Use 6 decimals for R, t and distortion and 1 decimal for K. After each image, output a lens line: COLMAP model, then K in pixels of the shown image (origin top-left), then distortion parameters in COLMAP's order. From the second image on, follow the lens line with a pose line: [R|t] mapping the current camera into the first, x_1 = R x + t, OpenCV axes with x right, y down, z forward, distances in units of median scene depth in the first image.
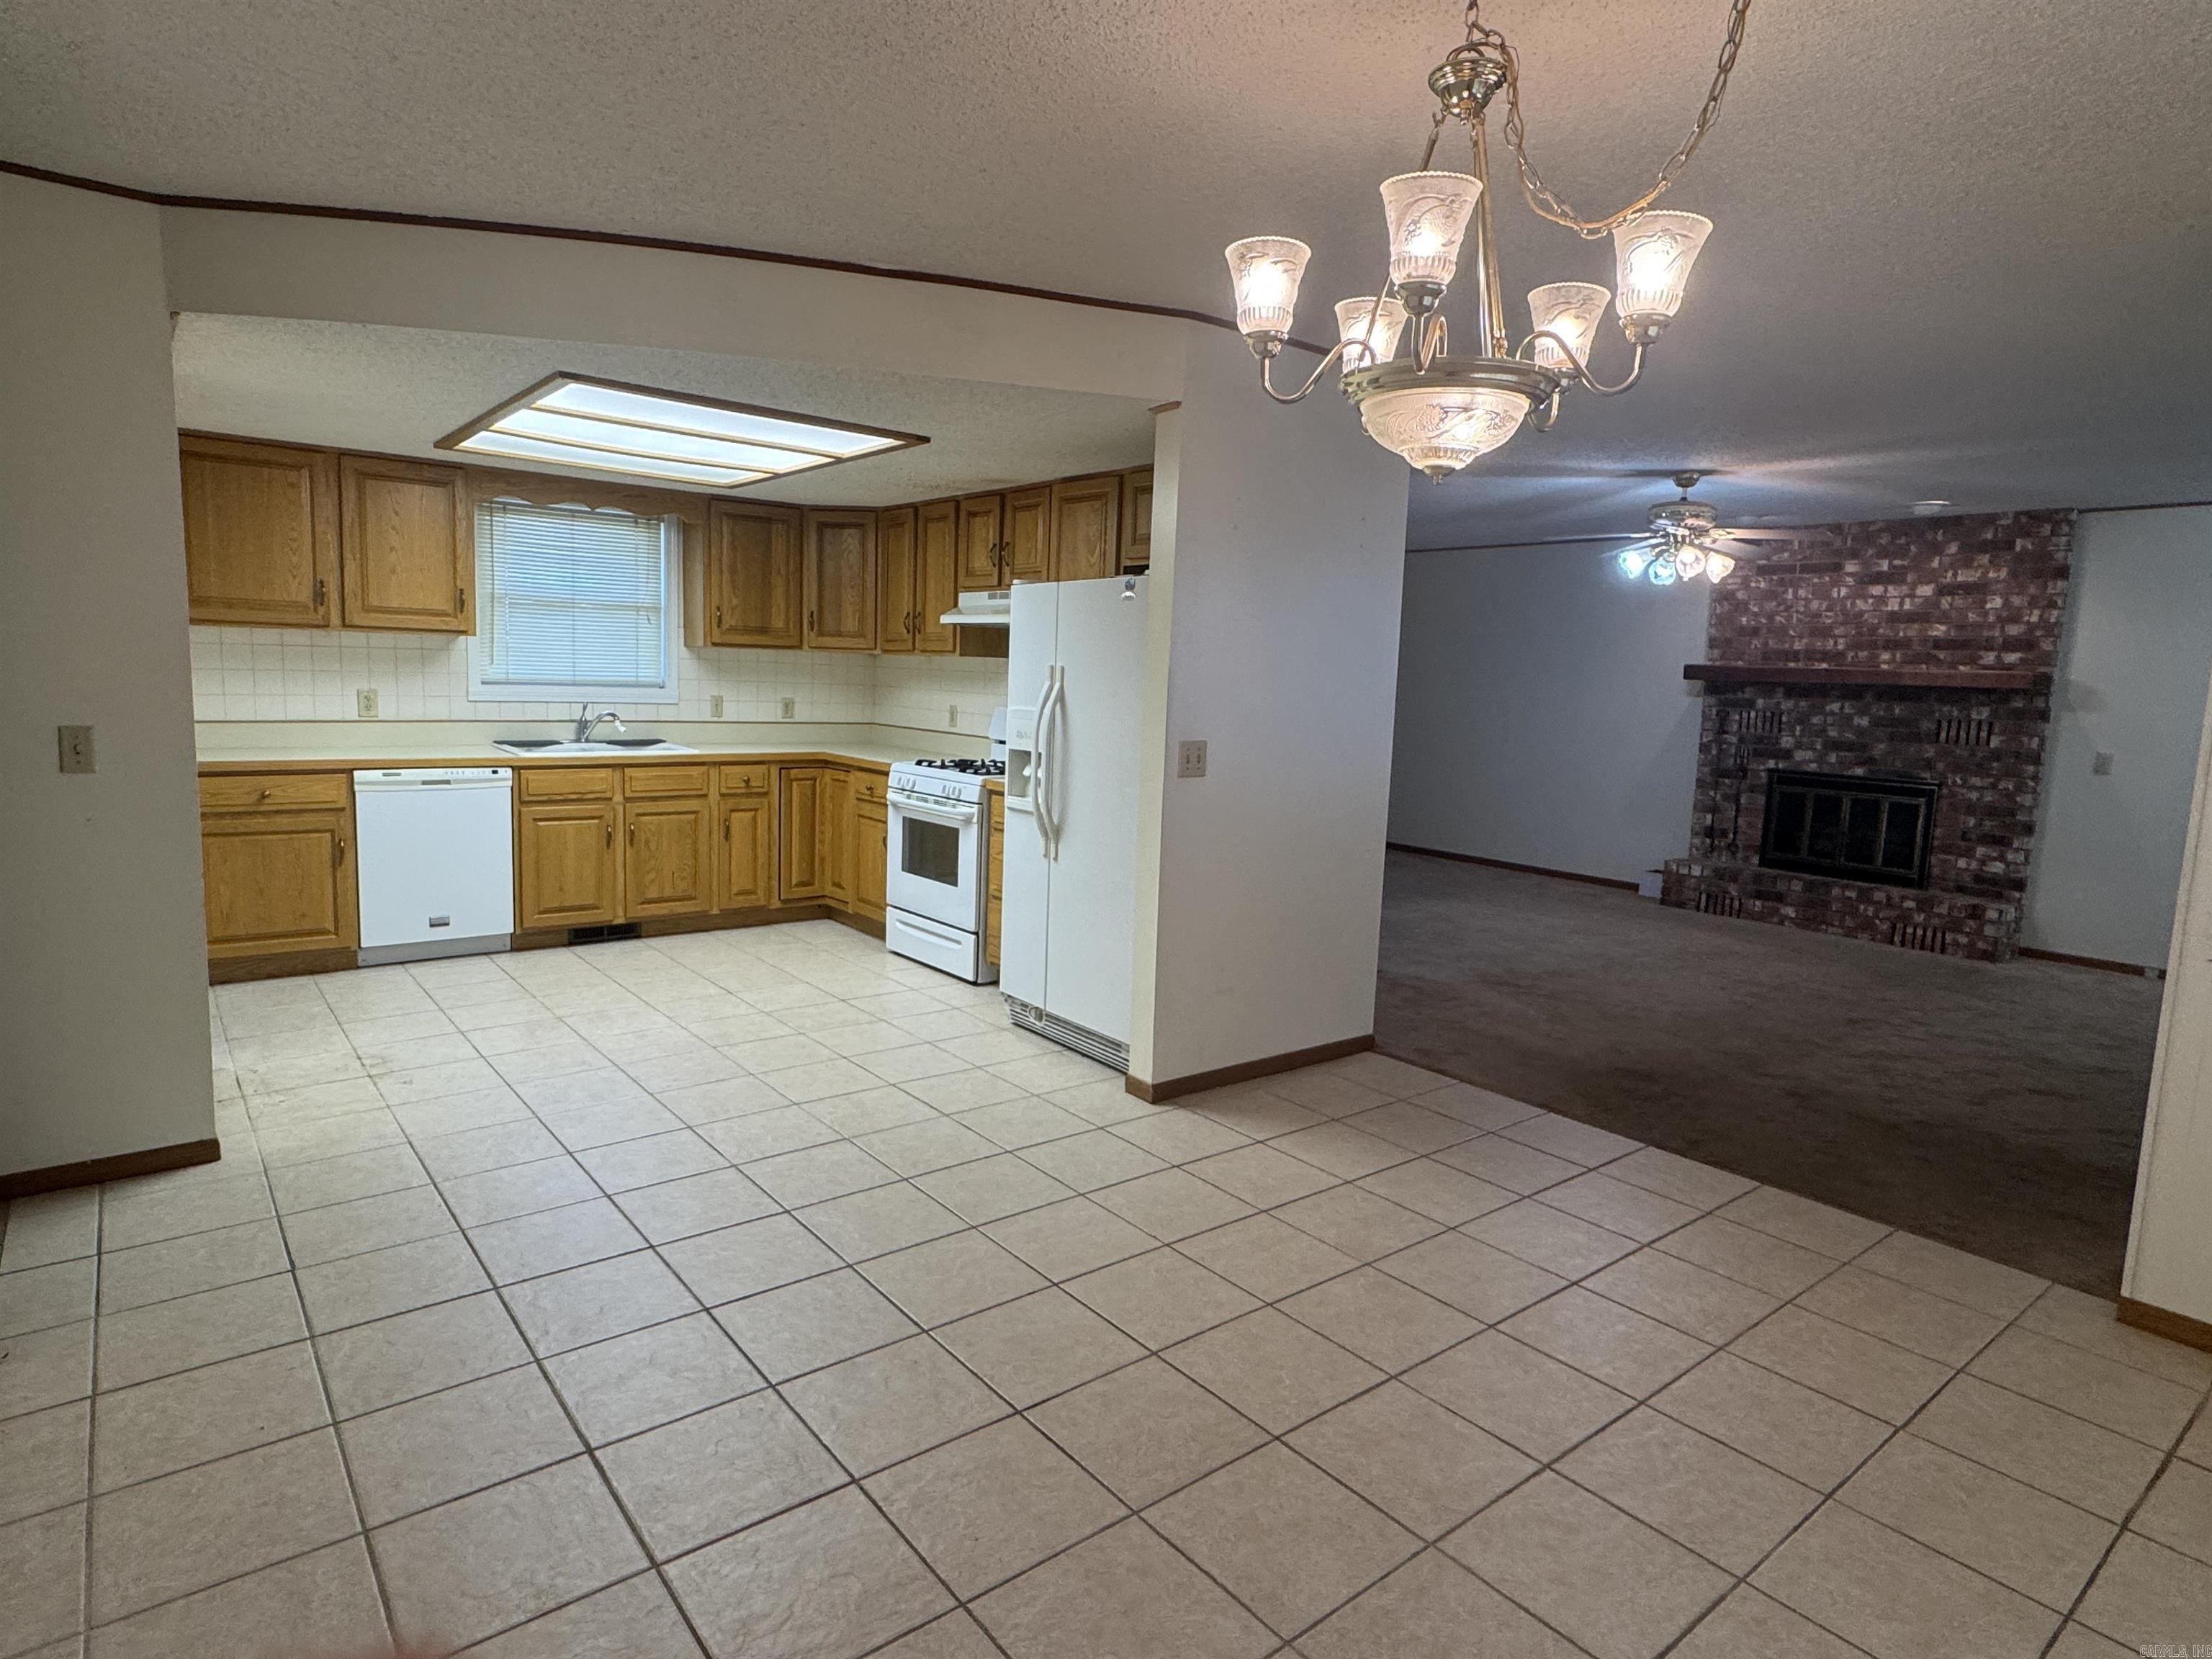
lens RADIAL K [[1236.6, 0, 1109.9], [0, 1236.6, 818.5], [0, 0, 1]] dist [0.001034, 0.007633]
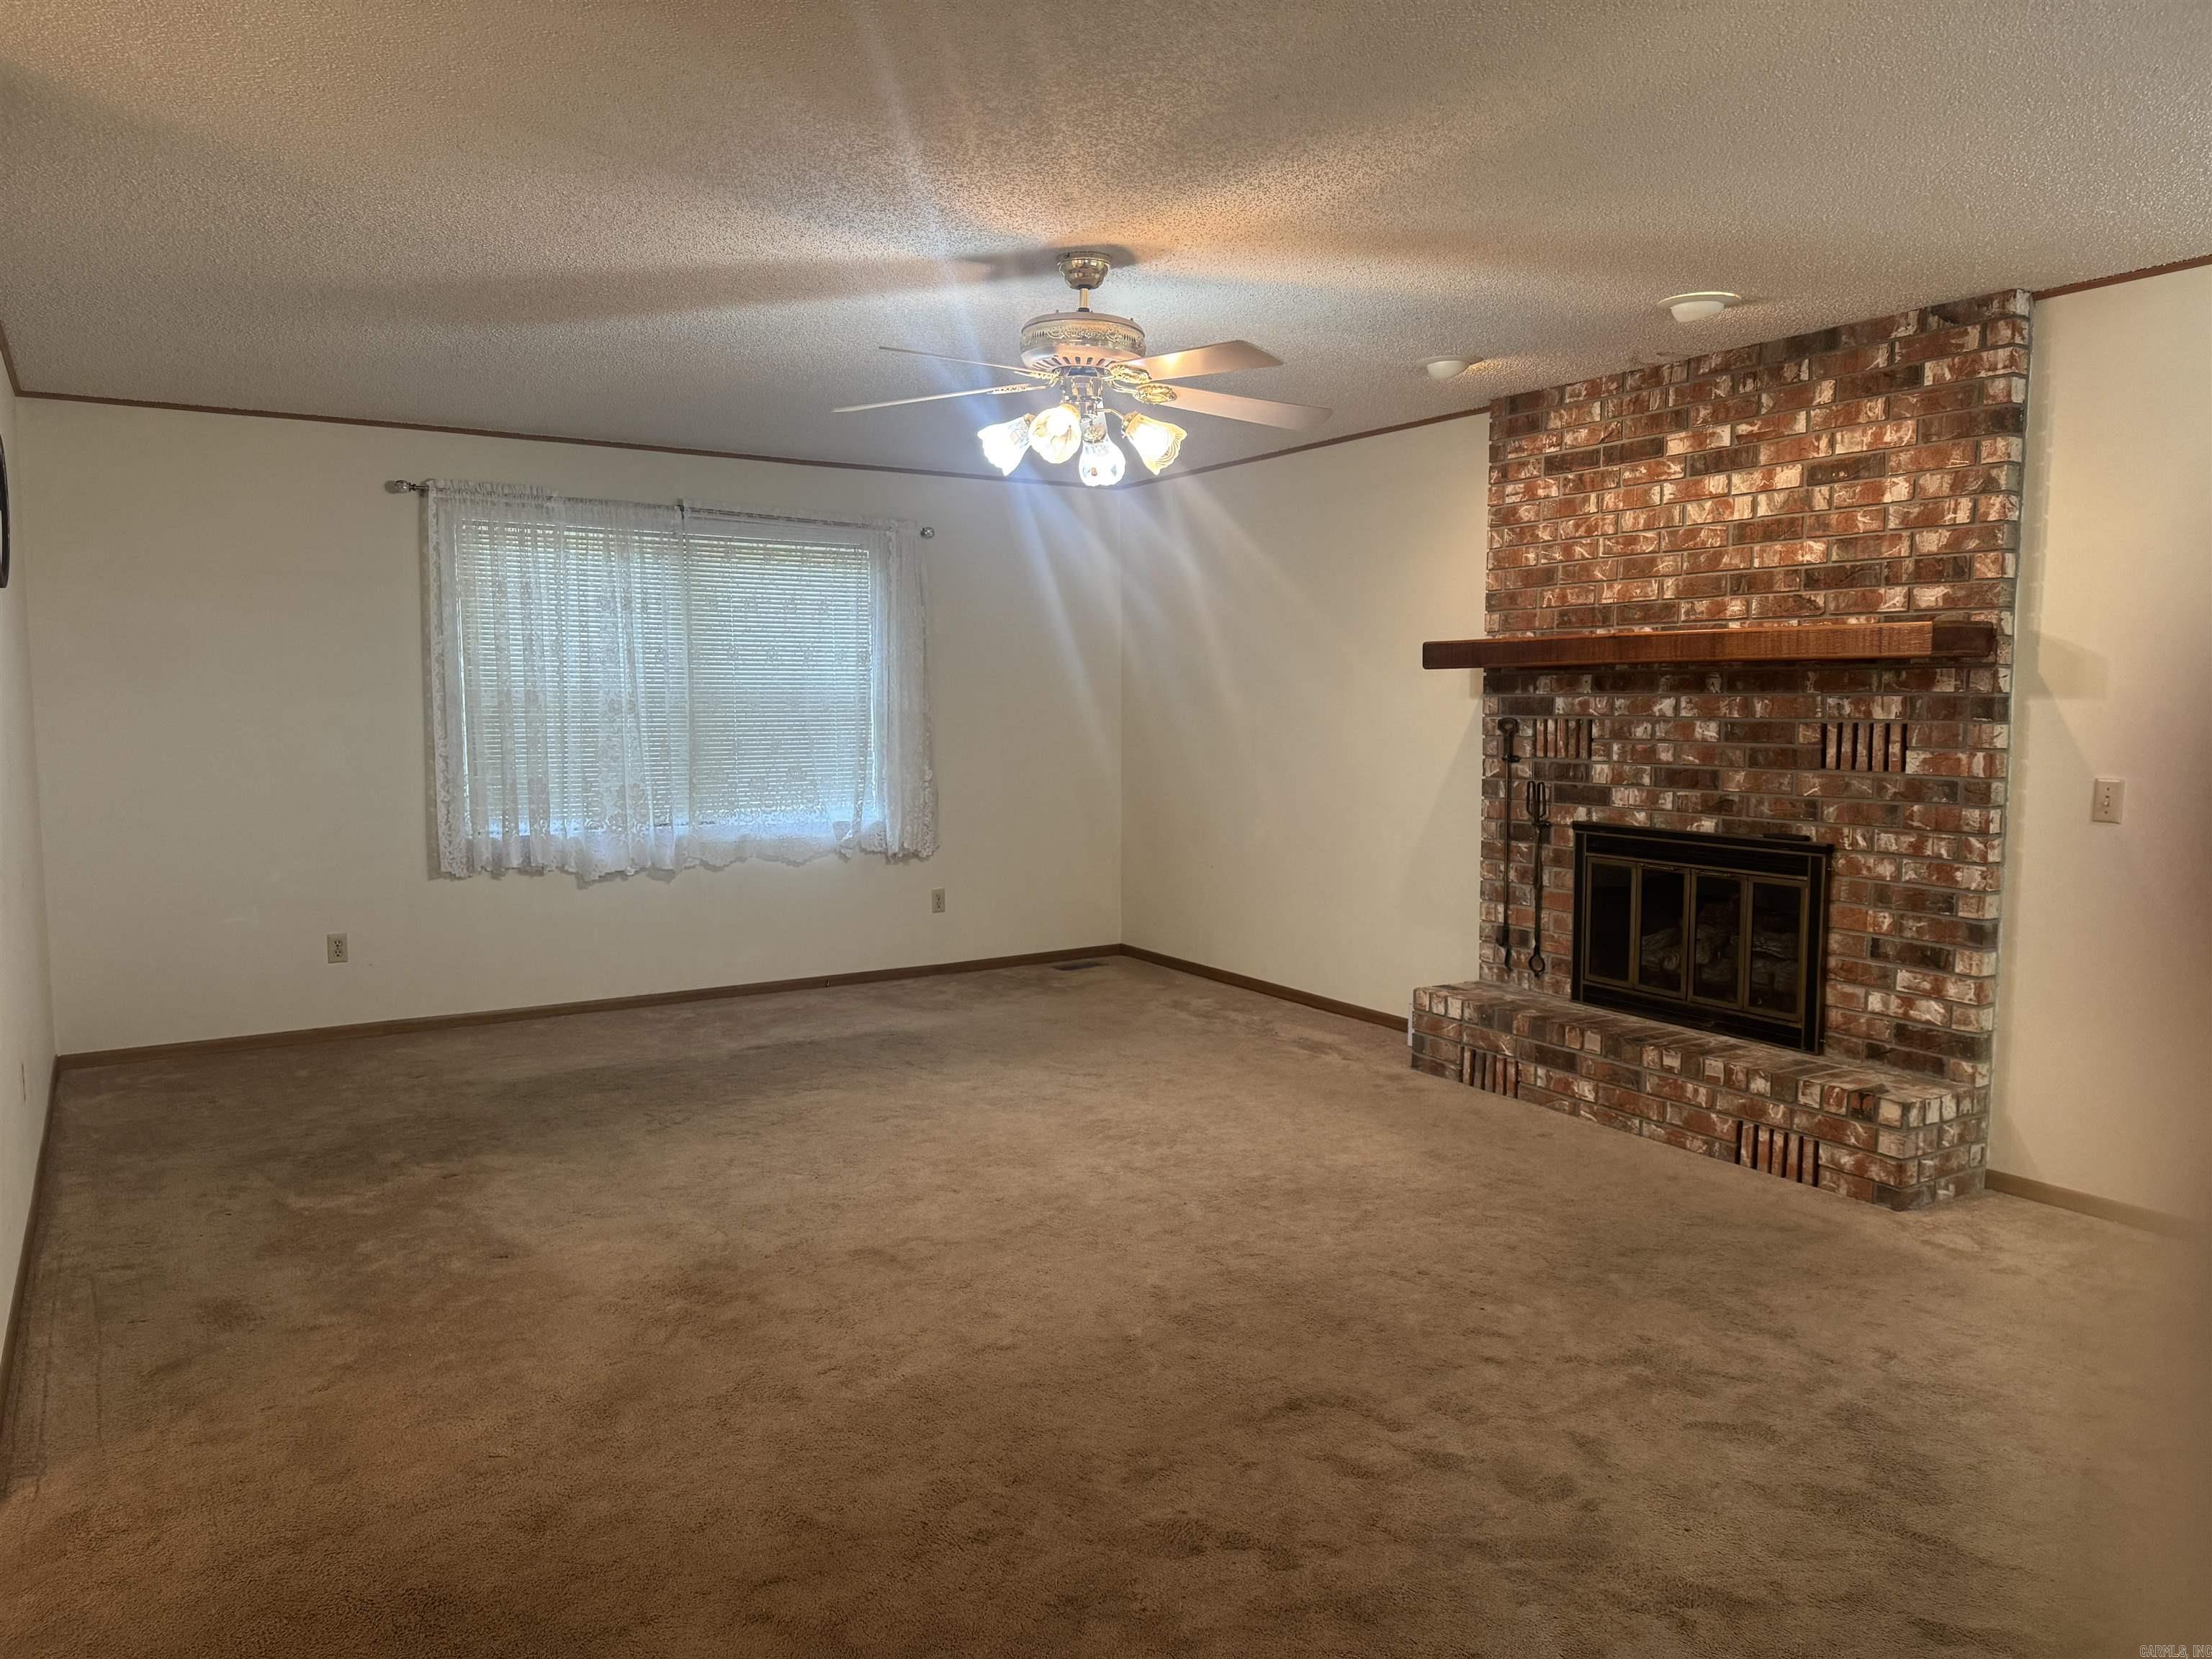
lens RADIAL K [[1541.2, 0, 1096.2], [0, 1541.2, 829.5], [0, 0, 1]] dist [0.009176, -0.018449]
pose [[0.990463, -0.027338, -0.135043, 0.451542], [0.022870, 0.999142, -0.034531, -0.019992], [0.135871, 0.031113, 0.990238, 0.320331]]
